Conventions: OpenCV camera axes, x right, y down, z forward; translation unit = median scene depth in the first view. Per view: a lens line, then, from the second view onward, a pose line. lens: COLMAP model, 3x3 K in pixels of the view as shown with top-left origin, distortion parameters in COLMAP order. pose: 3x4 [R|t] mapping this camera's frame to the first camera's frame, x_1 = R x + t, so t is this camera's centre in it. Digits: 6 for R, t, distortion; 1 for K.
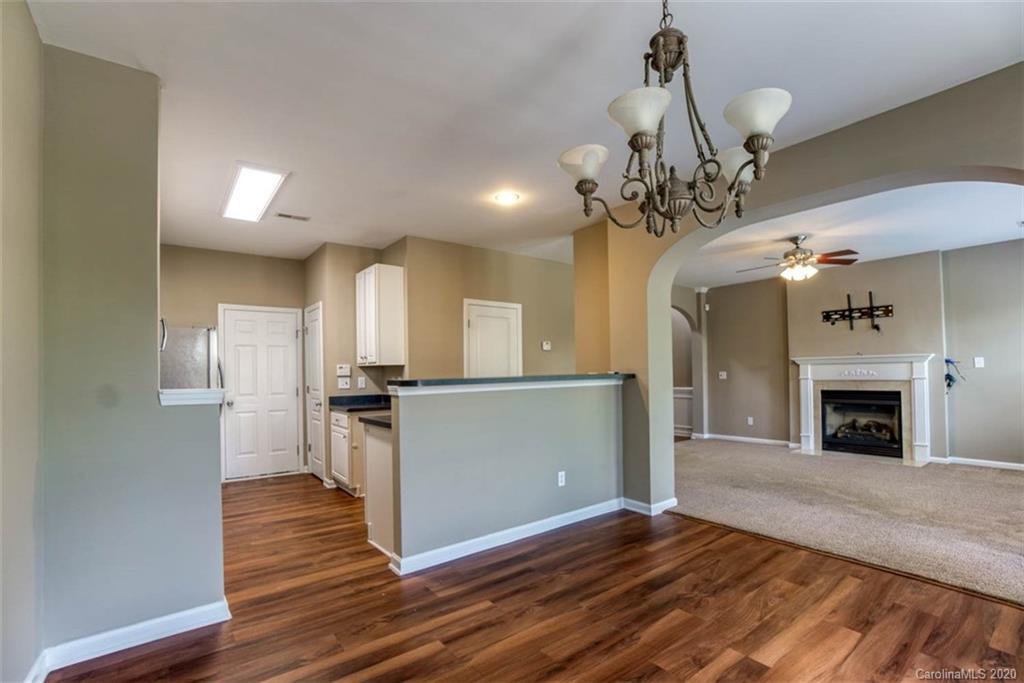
lens RADIAL K [[460.2, 0, 510.1], [0, 460.2, 366.7], [0, 0, 1]] dist [-0.040687, -0.000066]
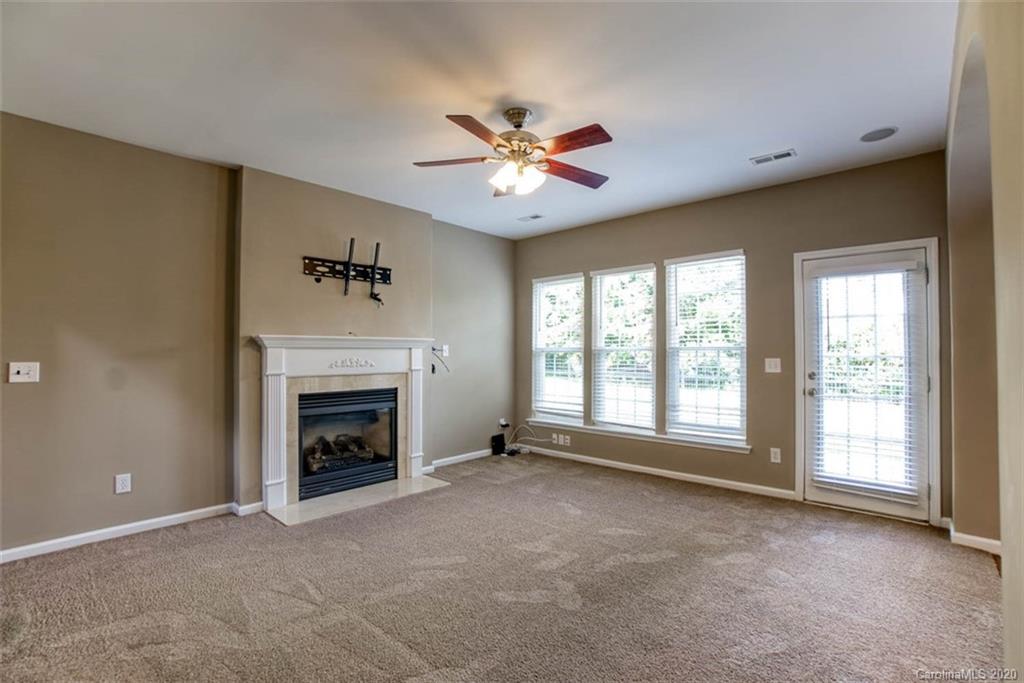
lens RADIAL K [[465.7, 0, 512.0], [0, 465.7, 341.5], [0, 0, 1]] dist [-0.067688, 0.023467]
pose [[-0.179785, 0.036074, 0.983044, 0.095303], [-0.010772, 0.999195, -0.038637, 0.006535], [-0.983647, -0.017536, -0.179252, 1.028151]]
